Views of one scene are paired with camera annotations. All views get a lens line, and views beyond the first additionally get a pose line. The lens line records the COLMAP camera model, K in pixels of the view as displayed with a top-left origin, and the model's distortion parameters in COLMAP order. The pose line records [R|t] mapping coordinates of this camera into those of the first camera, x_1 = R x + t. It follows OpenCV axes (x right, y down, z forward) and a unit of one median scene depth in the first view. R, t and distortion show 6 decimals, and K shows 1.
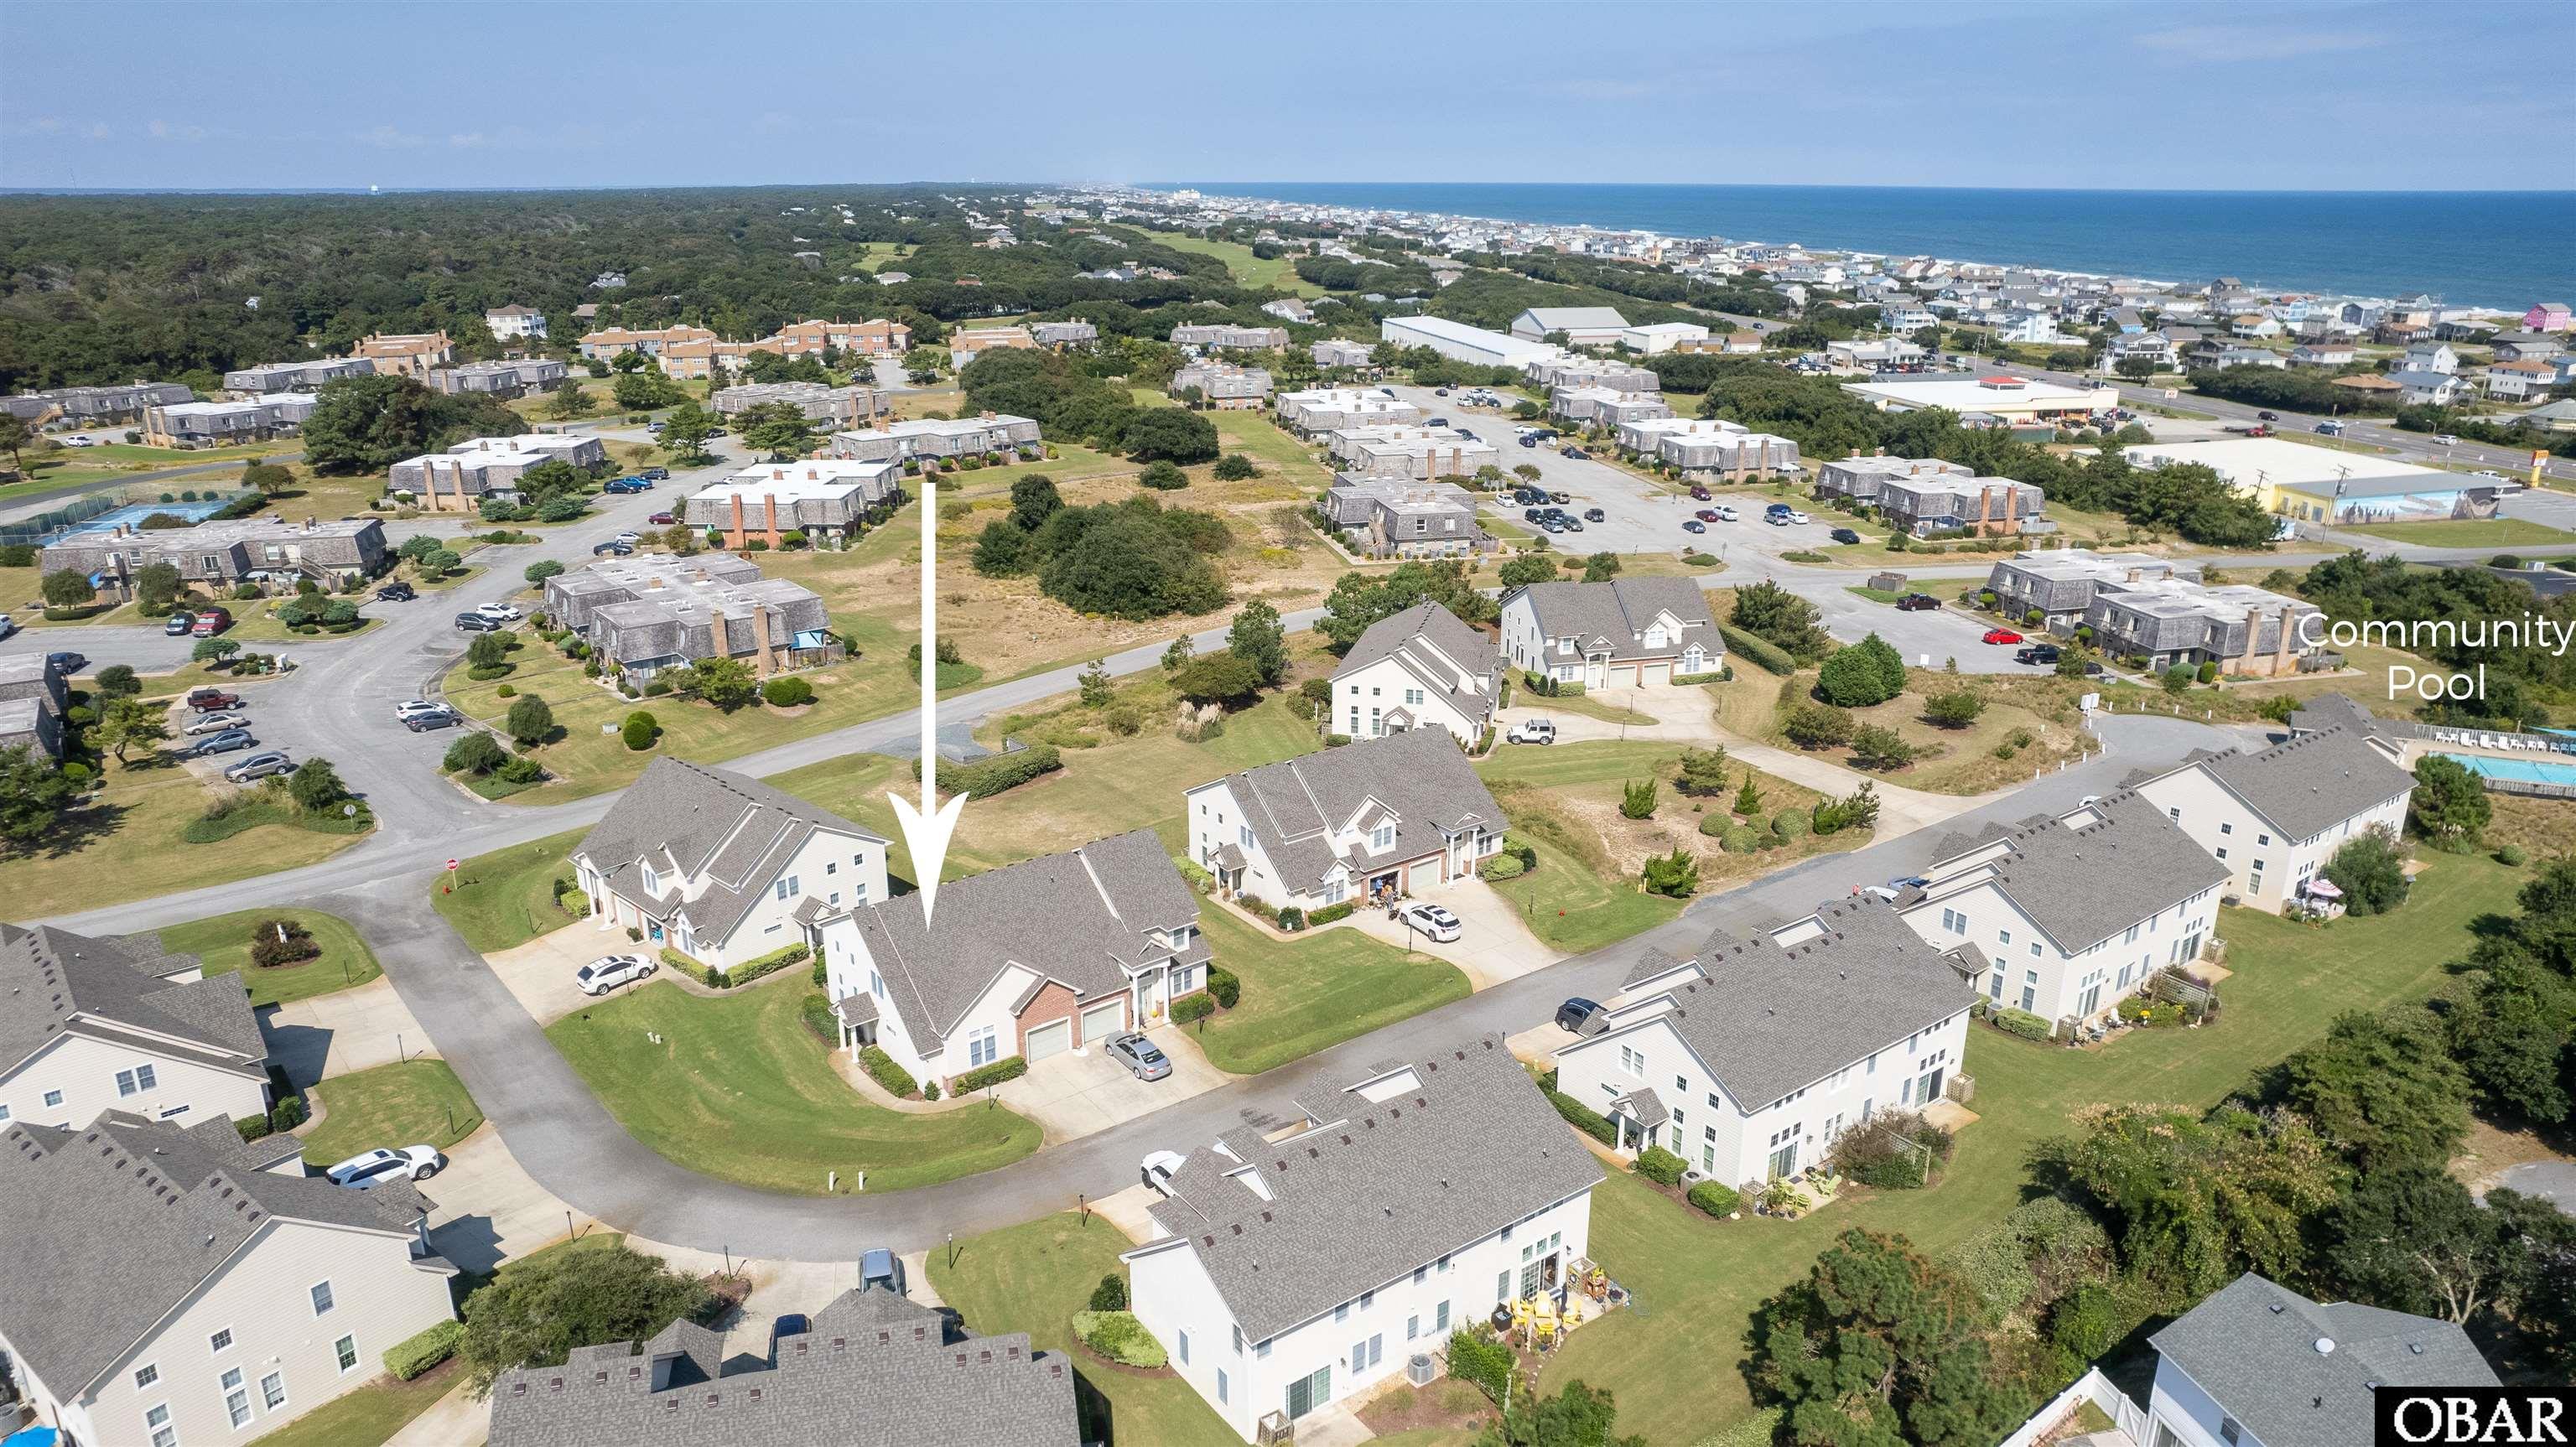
lens RADIAL K [[1659.0, 0, 1290.8], [0, 1659.0, 734.1], [0, 0, 1]] dist [-0.080606, 0.071436]
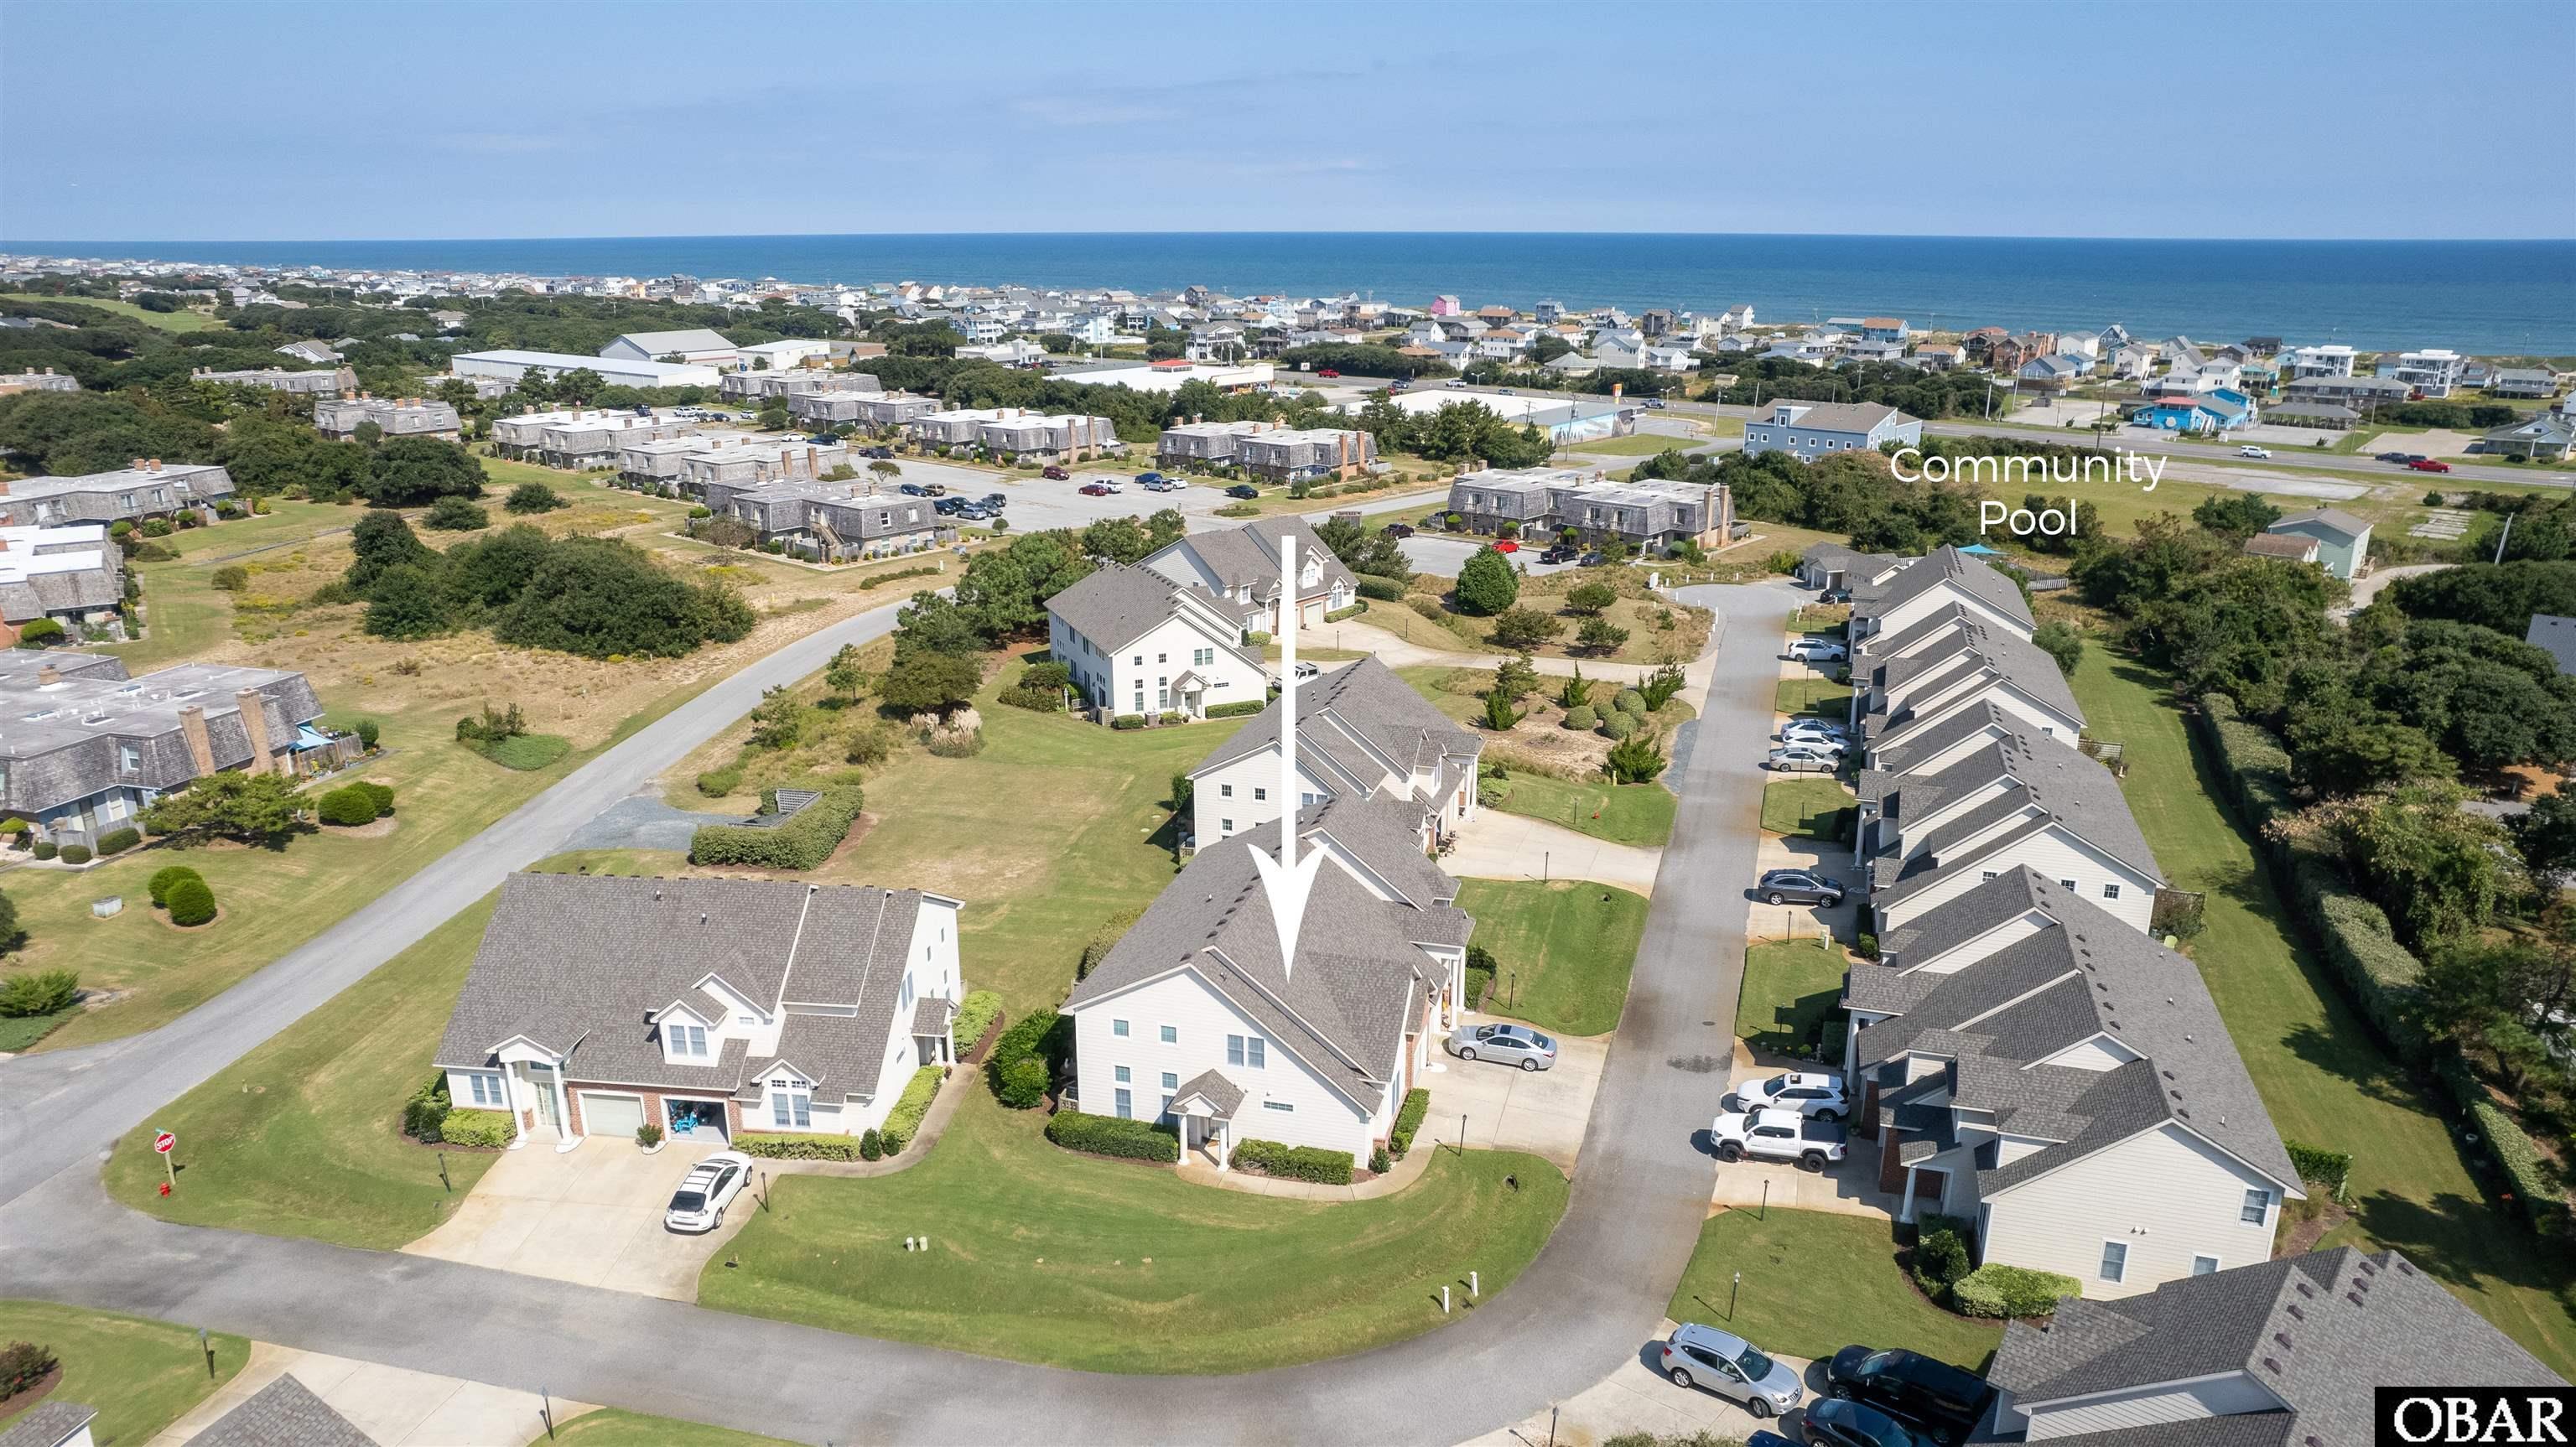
lens RADIAL K [[1659.0, 0, 1290.8], [0, 1659.0, 734.1], [0, 0, 1]] dist [-0.080606, 0.071436]
pose [[0.804081, -0.176080, 0.567846, -0.364213], [0.191720, 0.980905, 0.032683, -0.001810], [-0.562759, 0.082588, 0.822485, 0.227262]]
